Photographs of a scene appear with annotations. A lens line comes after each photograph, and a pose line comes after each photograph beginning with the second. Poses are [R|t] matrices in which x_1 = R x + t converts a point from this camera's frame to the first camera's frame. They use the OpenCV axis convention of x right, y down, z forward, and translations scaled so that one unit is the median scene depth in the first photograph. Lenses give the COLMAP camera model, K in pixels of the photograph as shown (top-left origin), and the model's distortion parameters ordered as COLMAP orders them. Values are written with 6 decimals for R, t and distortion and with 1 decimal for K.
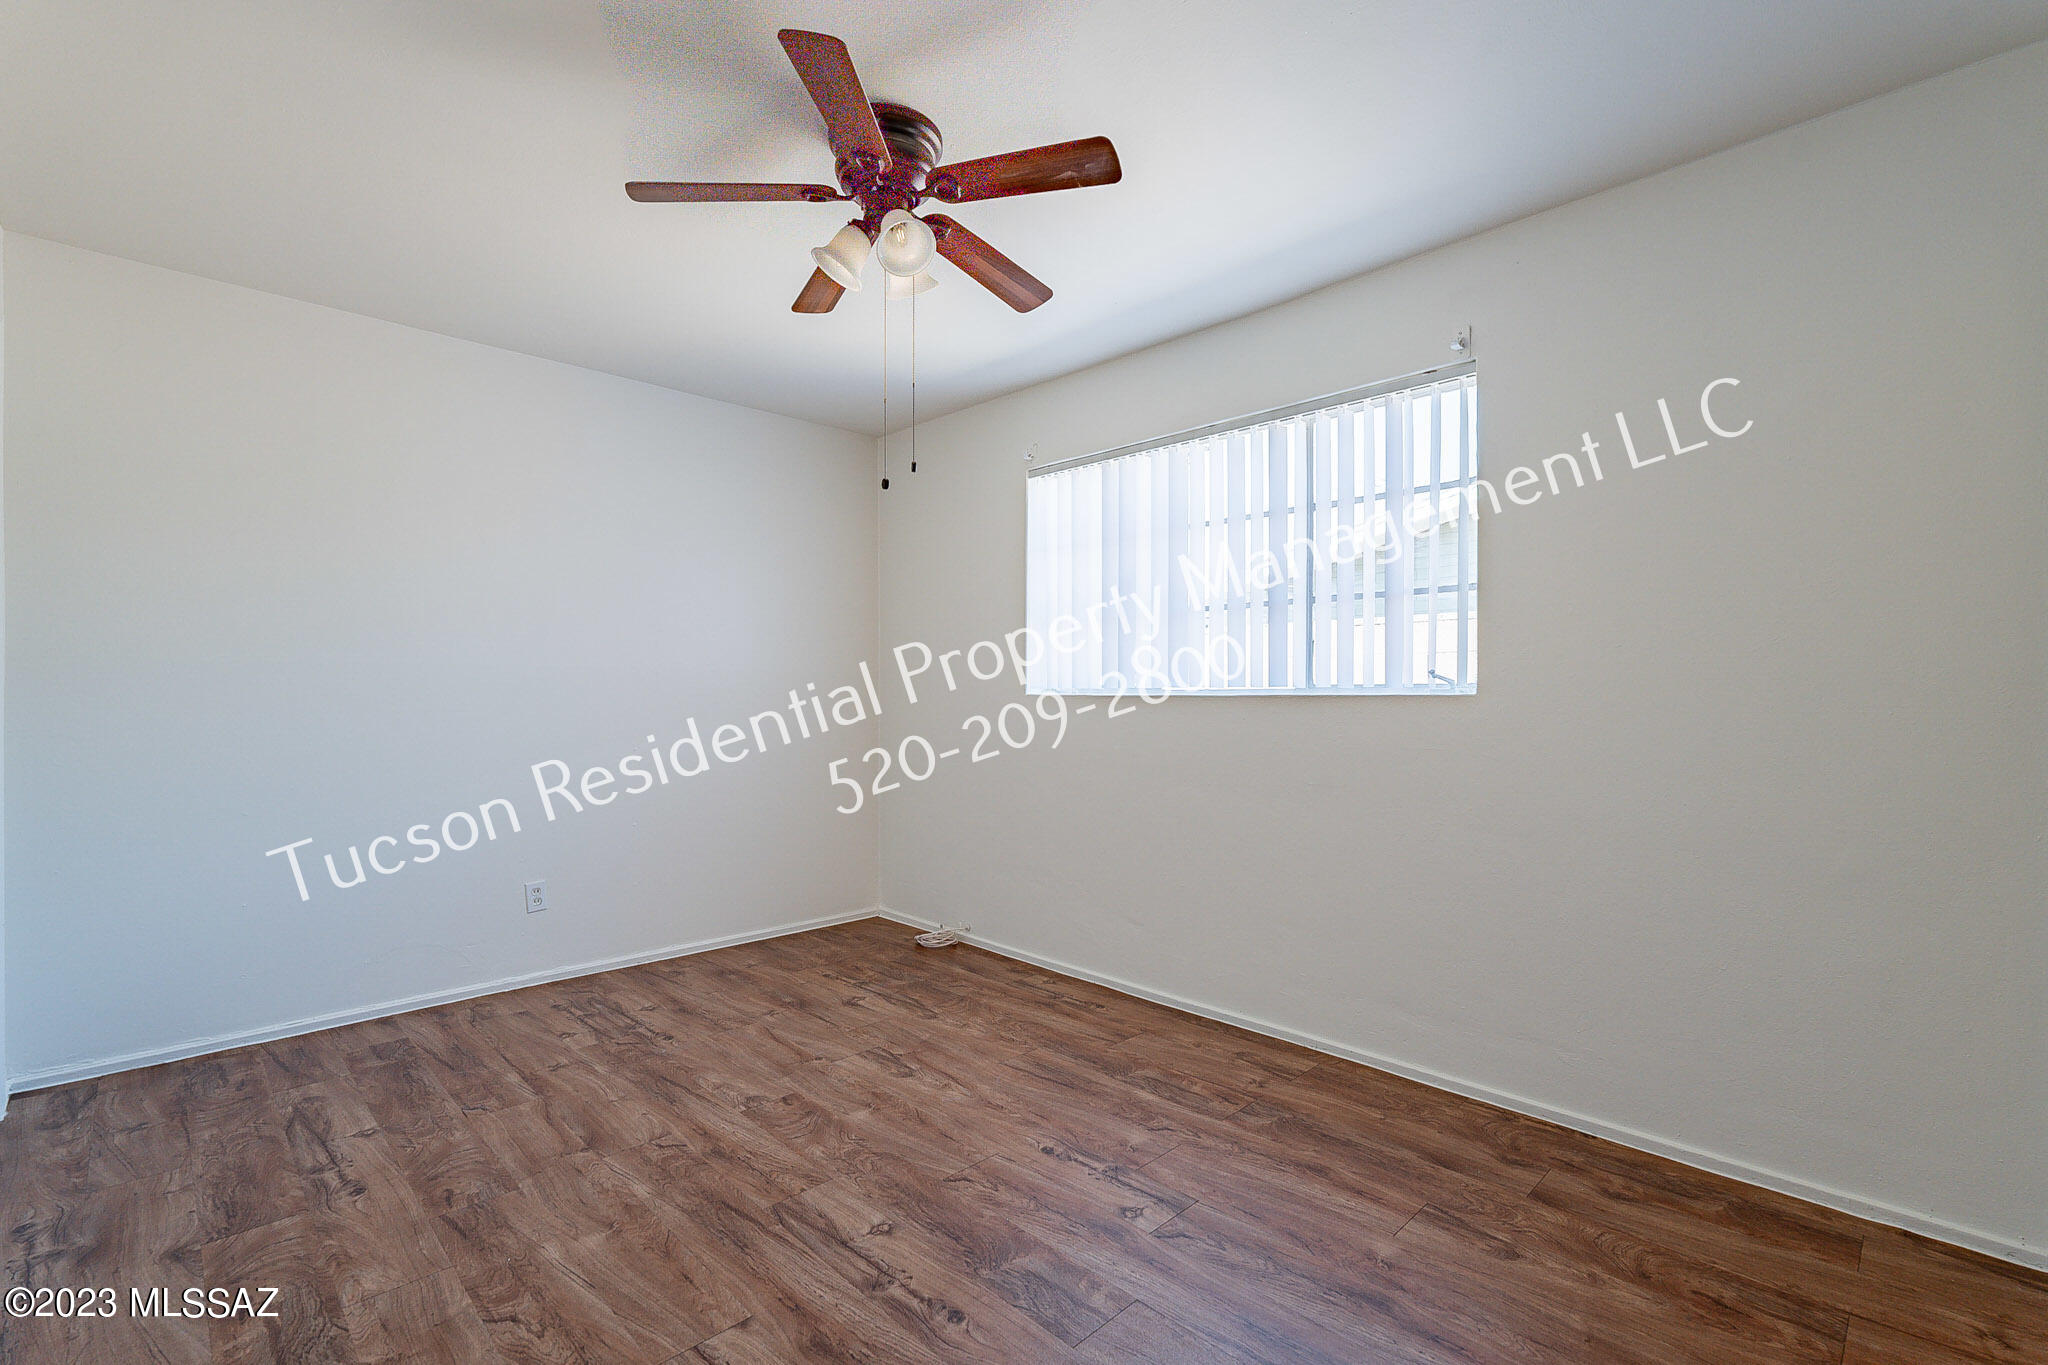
lens RADIAL K [[909.6, 0, 1007.0], [0, 909.6, 708.5], [0, 0, 1]] dist [0.001587, -0.001014]
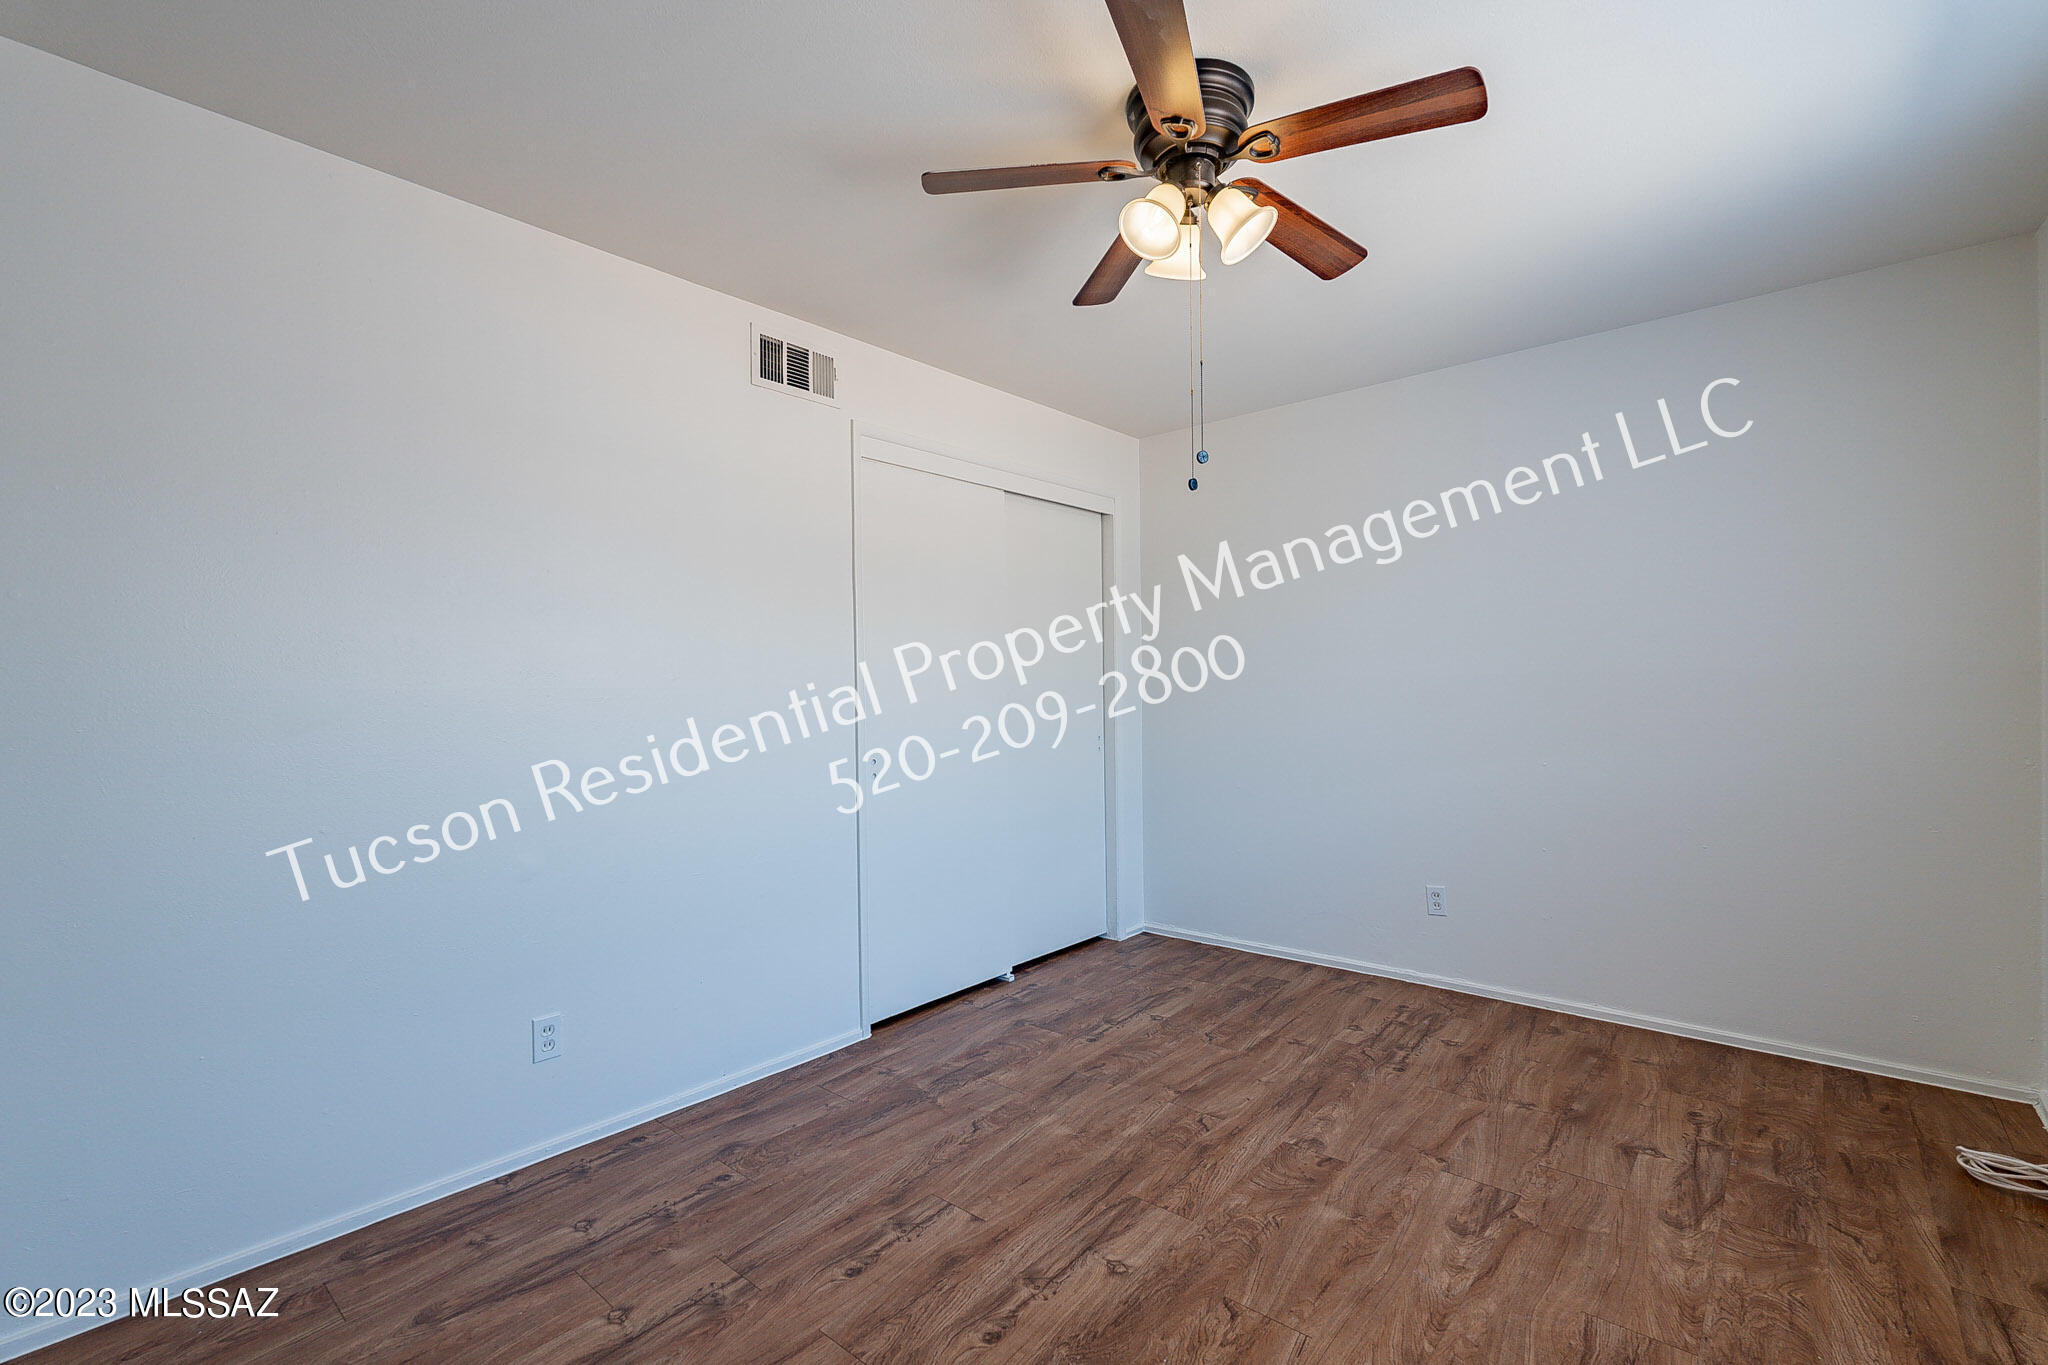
lens RADIAL K [[909.6, 0, 1021.9], [0, 909.6, 688.3], [0, 0, 1]] dist [0.001587, -0.001014]
pose [[0.082695, -0.008228, -0.996541, 0.567829], [-0.003171, 0.999959, -0.008520, -0.023753], [0.996570, 0.003865, 0.082666, 0.564221]]
